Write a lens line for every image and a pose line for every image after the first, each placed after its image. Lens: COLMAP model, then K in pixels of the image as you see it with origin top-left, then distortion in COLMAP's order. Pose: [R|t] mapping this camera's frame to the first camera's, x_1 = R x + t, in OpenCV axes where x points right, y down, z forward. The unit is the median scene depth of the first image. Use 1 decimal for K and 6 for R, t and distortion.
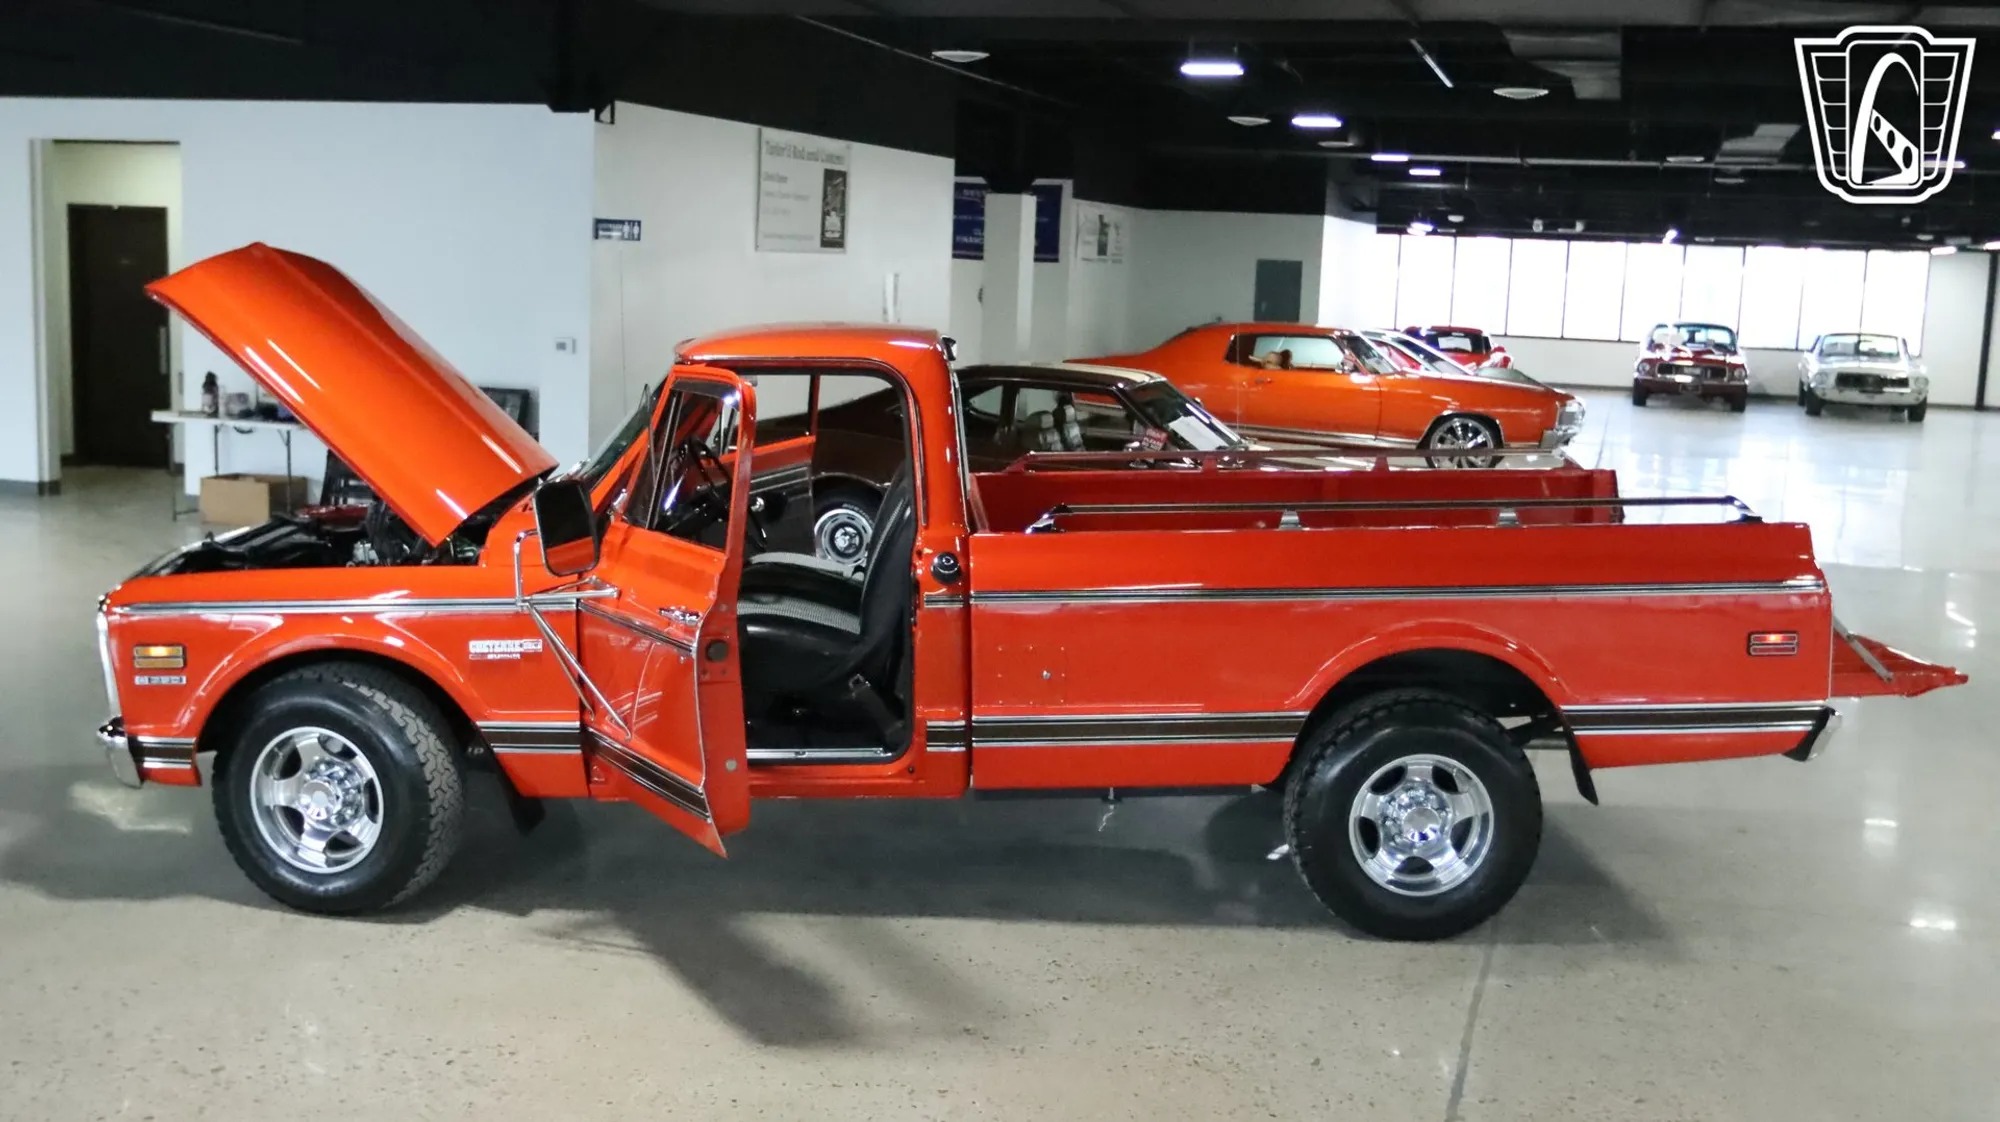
lens RADIAL K [[3041.9, 0, 1000.0], [0, 3041.9, 561.0], [0, 0, 1]] dist [0.001668, 0.137877]
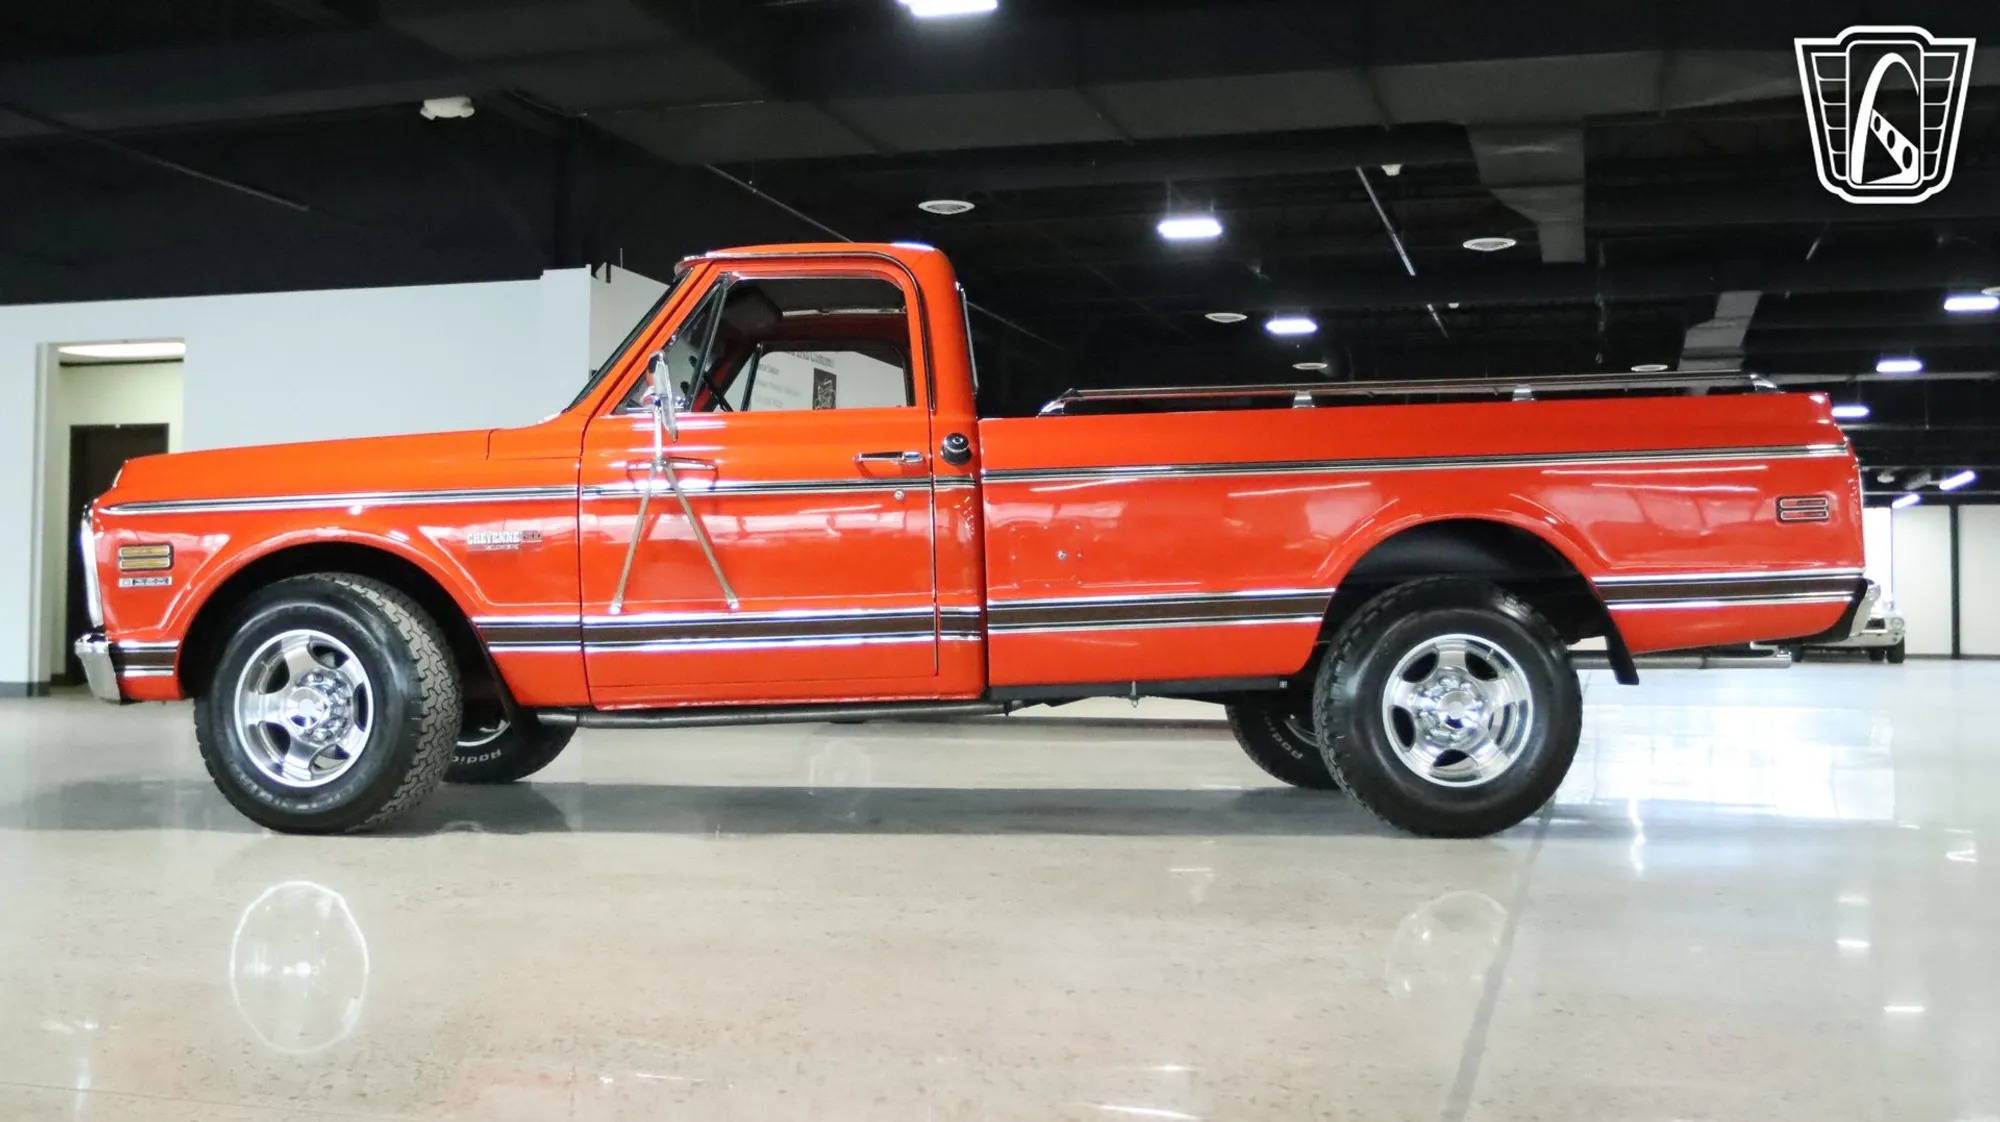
lens RADIAL K [[2929.4, 0, 1004.6], [0, 2929.4, 389.2], [0, 0, 1]] dist [-0.008618, 0.040432]
pose [[0.999455, -0.028982, 0.015829, -0.015379], [0.032091, 0.965471, -0.258526, 0.215213], [-0.007790, 0.258893, 0.965875, 0.080118]]
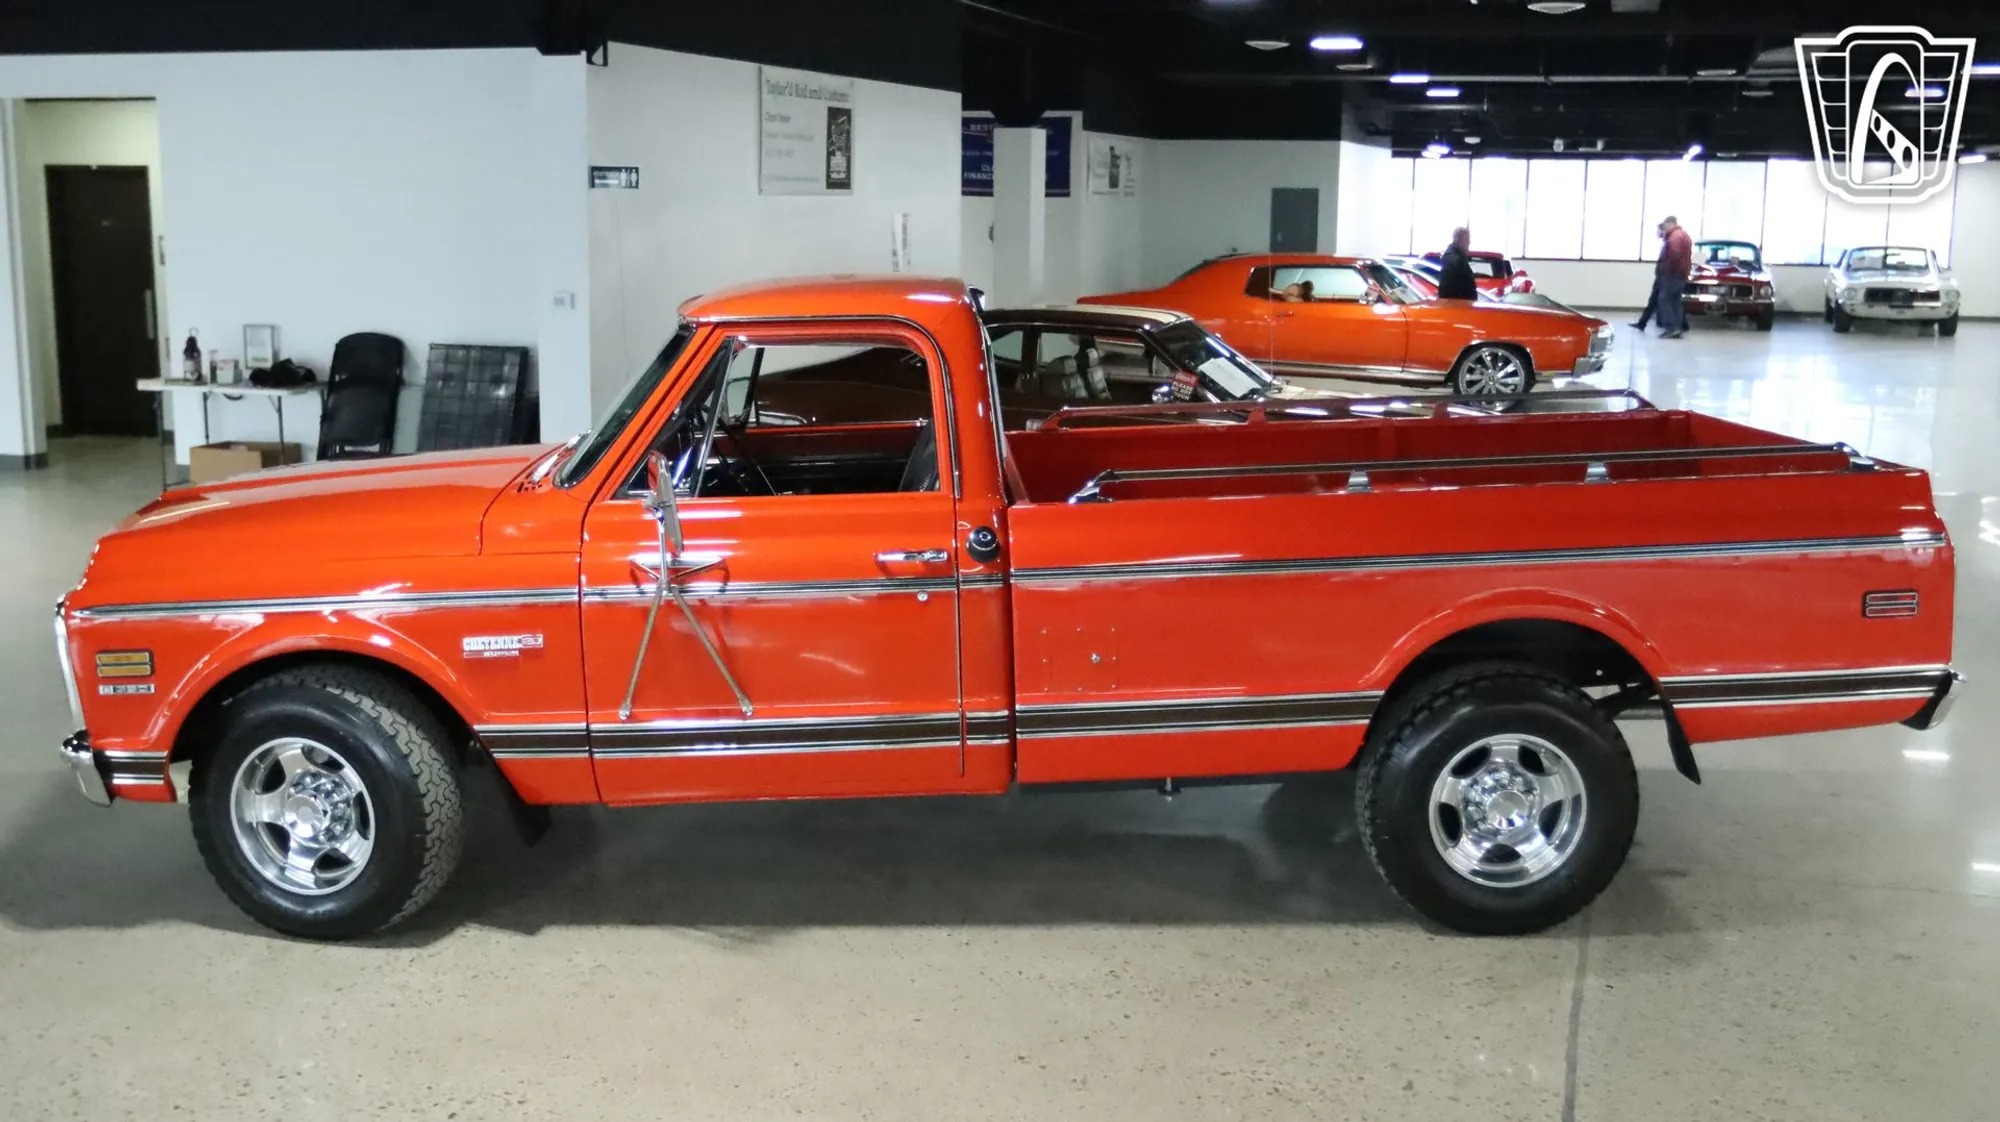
lens RADIAL K [[2904.2, 0, 983.7], [0, 2904.2, 581.4], [0, 0, 1]] dist [-0.005477, 0.107802]
pose [[0.999638, -0.026430, -0.004959, -0.012649], [0.026591, 0.999006, 0.035763, -0.016927], [0.004009, -0.035882, 0.999348, 0.123548]]
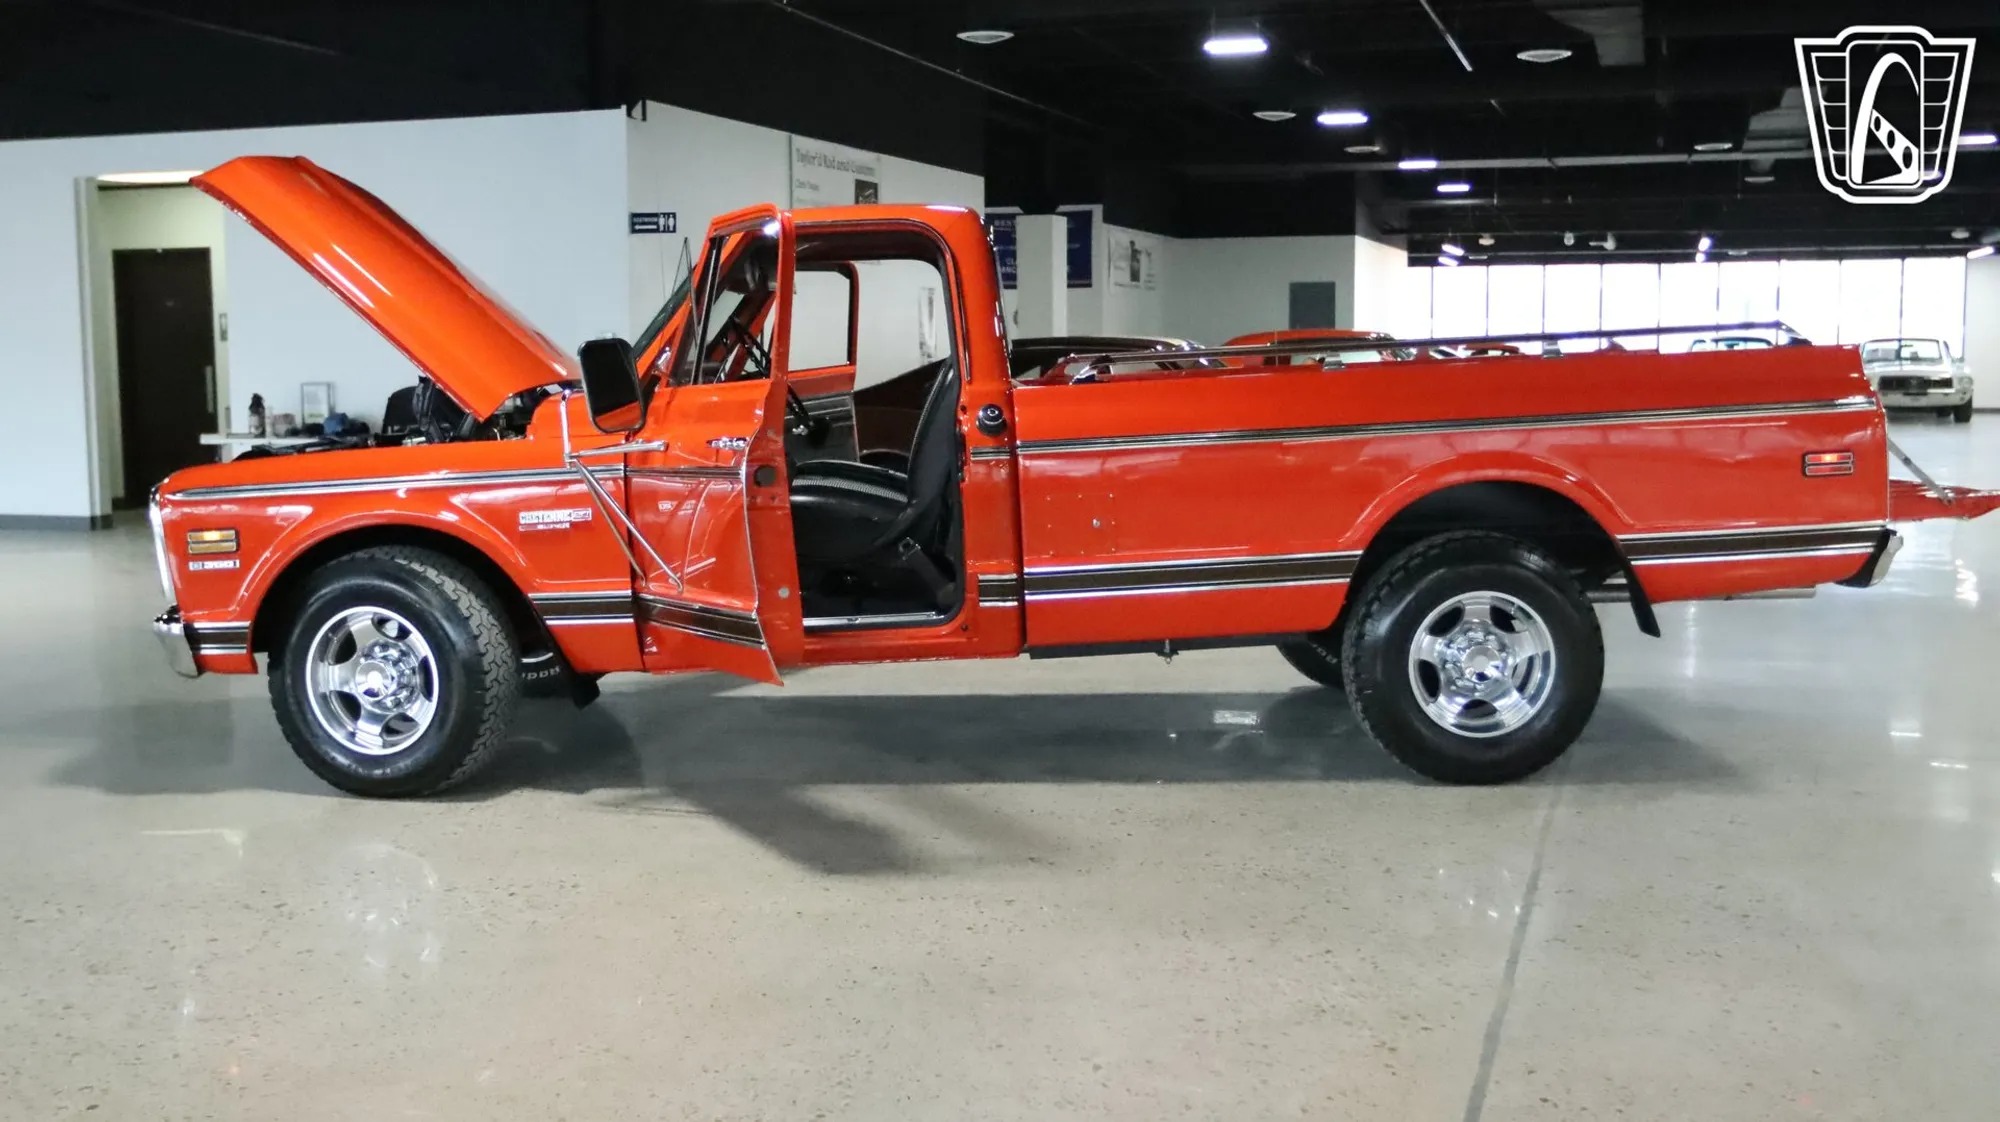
lens RADIAL K [[3044.1, 0, 957.2], [0, 3044.1, 565.6], [0, 0, 1]] dist [0.009598, 0.004988]
pose [[0.998701, -0.043217, -0.026983, -0.003700], [0.041244, 0.996707, -0.069819, 0.112720], [0.029912, 0.068615, 0.997195, 0.005289]]
